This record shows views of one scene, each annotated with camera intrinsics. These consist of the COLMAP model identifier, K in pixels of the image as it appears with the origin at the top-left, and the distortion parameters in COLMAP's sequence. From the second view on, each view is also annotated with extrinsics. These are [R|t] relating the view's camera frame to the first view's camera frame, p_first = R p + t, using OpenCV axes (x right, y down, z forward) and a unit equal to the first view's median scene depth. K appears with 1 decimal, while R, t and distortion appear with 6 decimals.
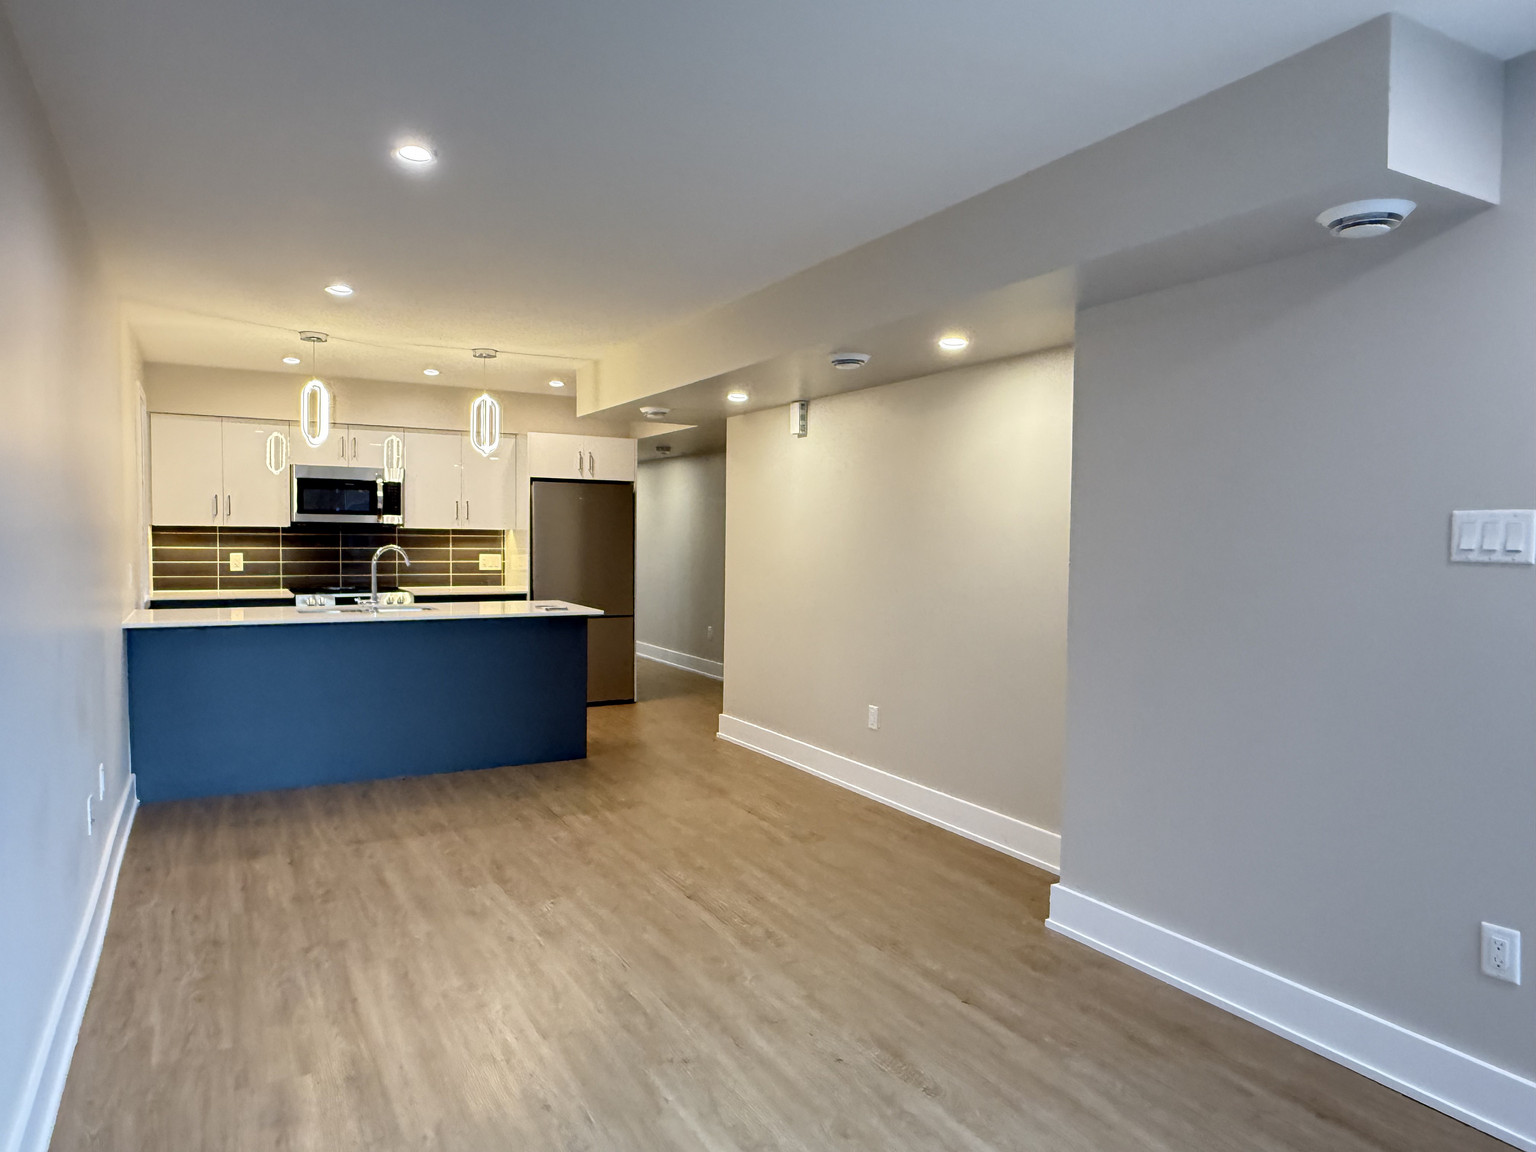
lens RADIAL K [[982.2, 0, 755.9], [0, 982.2, 576.2], [0, 0, 1]] dist [-0.000872, -0.000075]
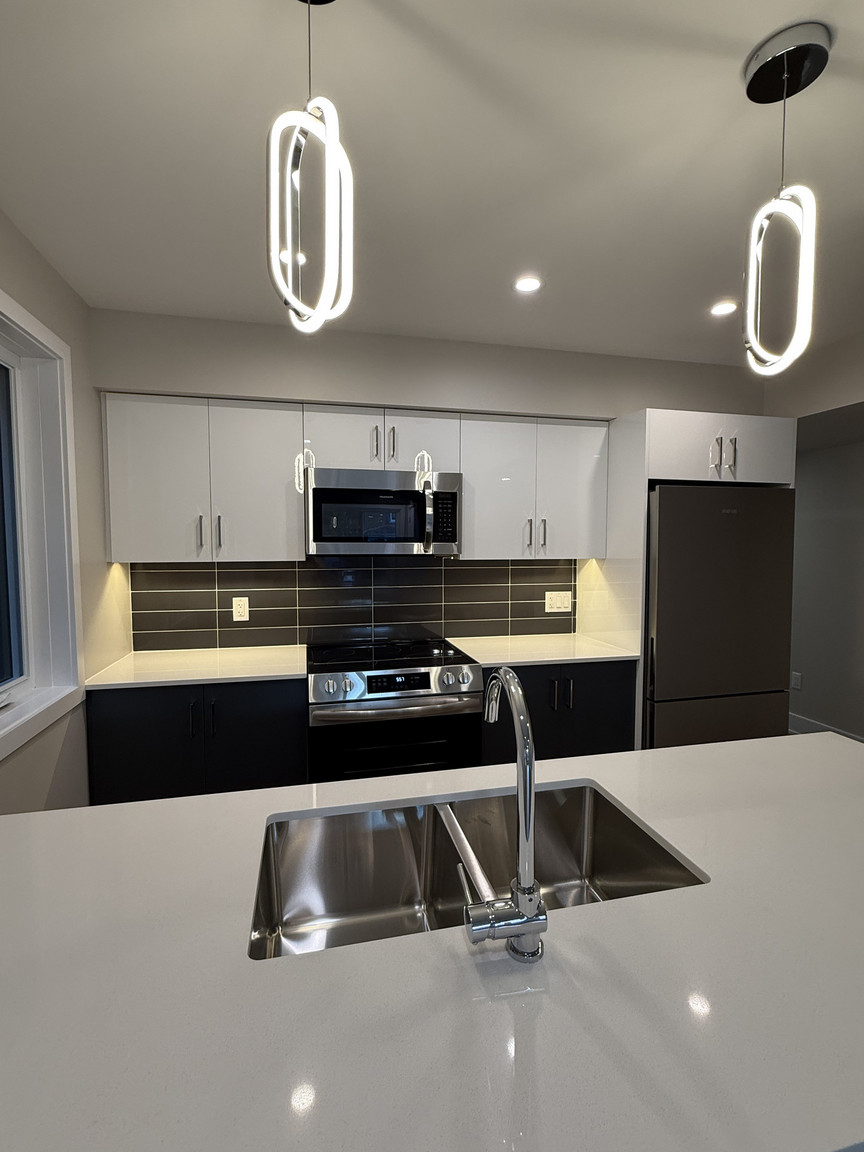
lens RADIAL K [[528.0, 0, 432.0], [0, 528.0, 576.0], [0, 0, 1]] dist [0.001167, 0.000044]
pose [[0.963166, 0.006037, -0.268840, -0.283092], [-0.000425, 0.999781, 0.020929, -0.046815], [0.268908, -0.020044, 0.962957, 0.652588]]
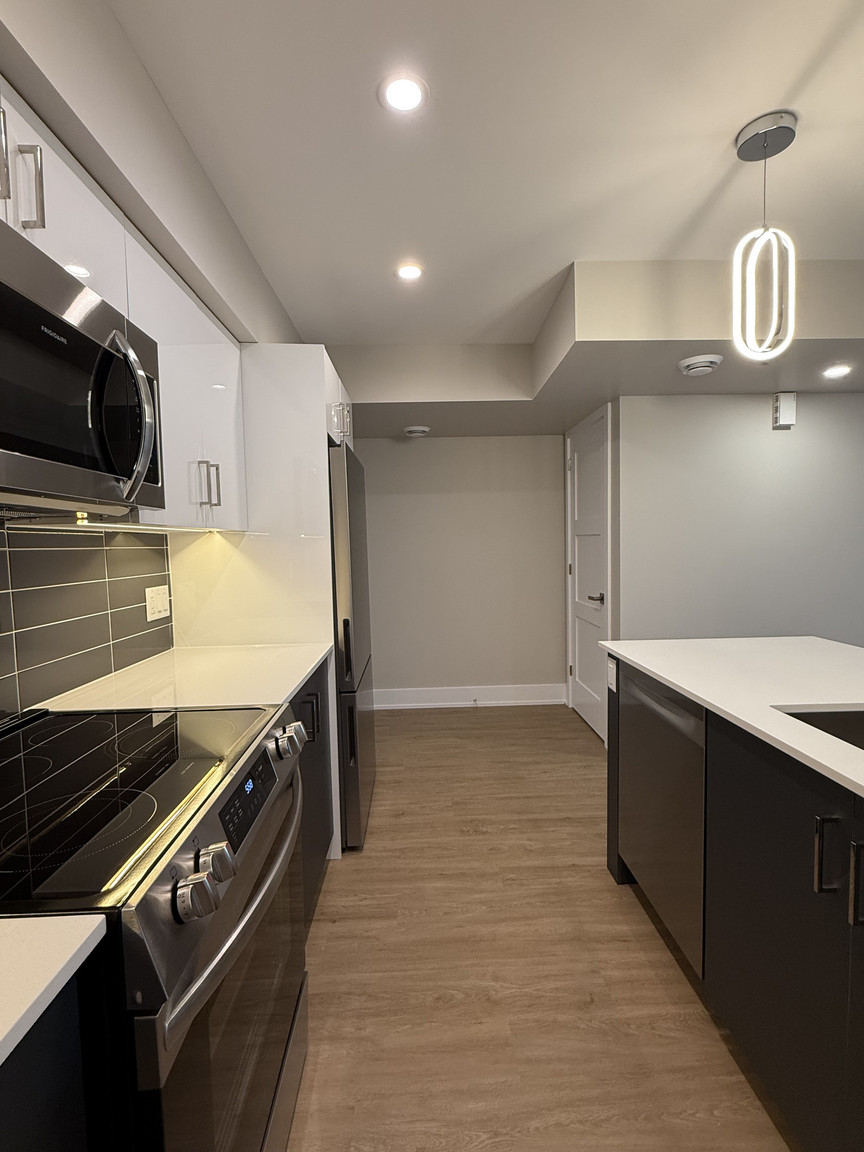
lens RADIAL K [[528.0, 0, 432.0], [0, 528.0, 576.0], [0, 0, 1]] dist [0.001167, 0.000044]
pose [[0.458984, -0.075774, 0.885207, -0.482098], [0.065700, 0.996523, 0.051237, -0.034890], [-0.886012, 0.034641, 0.462367, 0.847476]]
